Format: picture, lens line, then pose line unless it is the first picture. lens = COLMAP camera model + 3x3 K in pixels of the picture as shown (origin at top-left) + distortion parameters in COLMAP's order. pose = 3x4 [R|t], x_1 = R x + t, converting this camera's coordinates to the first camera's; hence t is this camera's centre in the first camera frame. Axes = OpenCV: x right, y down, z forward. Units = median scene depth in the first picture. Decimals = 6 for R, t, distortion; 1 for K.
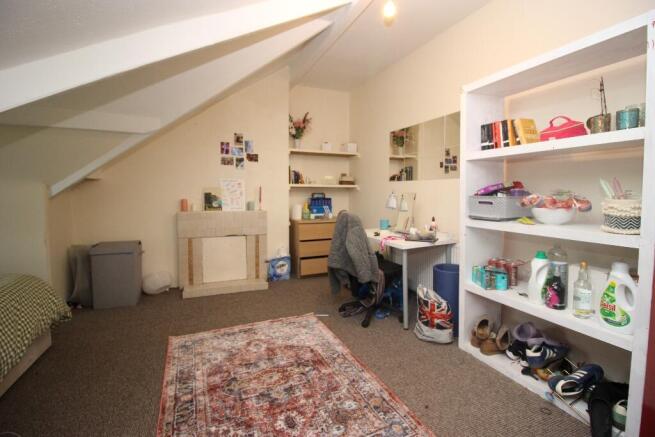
lens RADIAL K [[301.8, 0, 329.5], [0, 301.8, 214.6], [0, 0, 1]] dist [-0.000263, -0.012385]
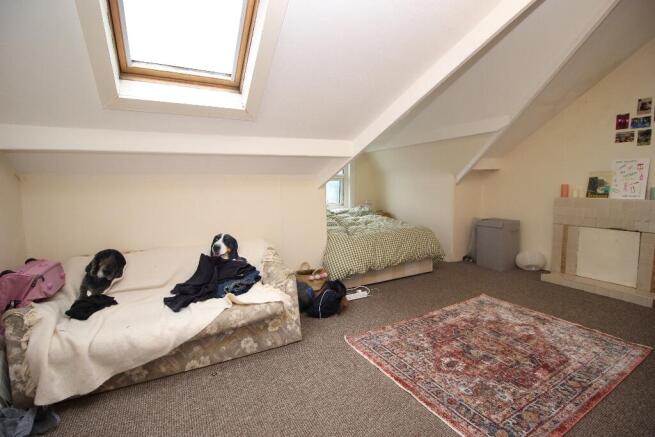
lens RADIAL K [[301.8, 0, 329.5], [0, 301.8, 214.6], [0, 0, 1]] dist [-0.000263, -0.012385]
pose [[0.089809, 0.090046, -0.991880, 0.639794], [-0.052264, 0.994958, 0.085593, 0.003519], [0.994587, 0.044153, 0.094062, 0.233514]]
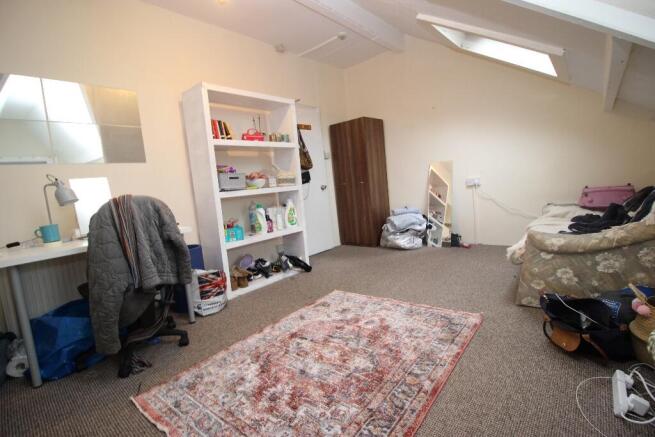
lens RADIAL K [[302.4, 0, 328.3], [0, 302.4, 214.6], [0, 0, 1]] dist [0.000828, -0.012437]
pose [[-0.440214, -0.051042, 0.896441, -0.803159], [0.156768, 0.978679, 0.132708, 0.007241], [-0.884102, 0.198953, -0.422826, 1.068796]]
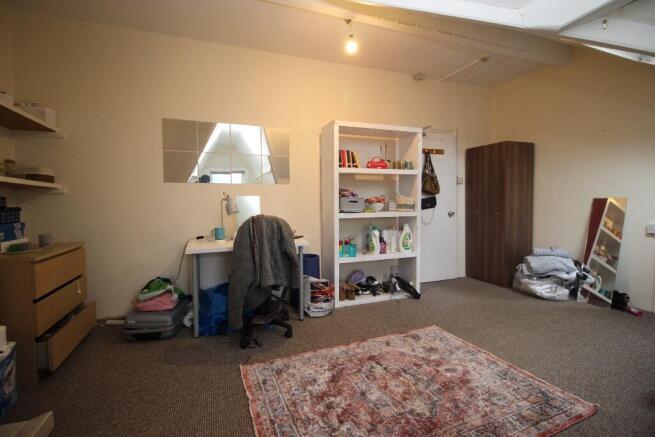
lens RADIAL K [[301.8, 0, 329.5], [0, 301.8, 214.6], [0, 0, 1]] dist [-0.000263, -0.012385]
pose [[0.032149, -0.045550, 0.998445, -0.908433], [0.080573, 0.995828, 0.042836, -0.042744], [-0.996230, 0.079071, 0.035685, 0.924631]]
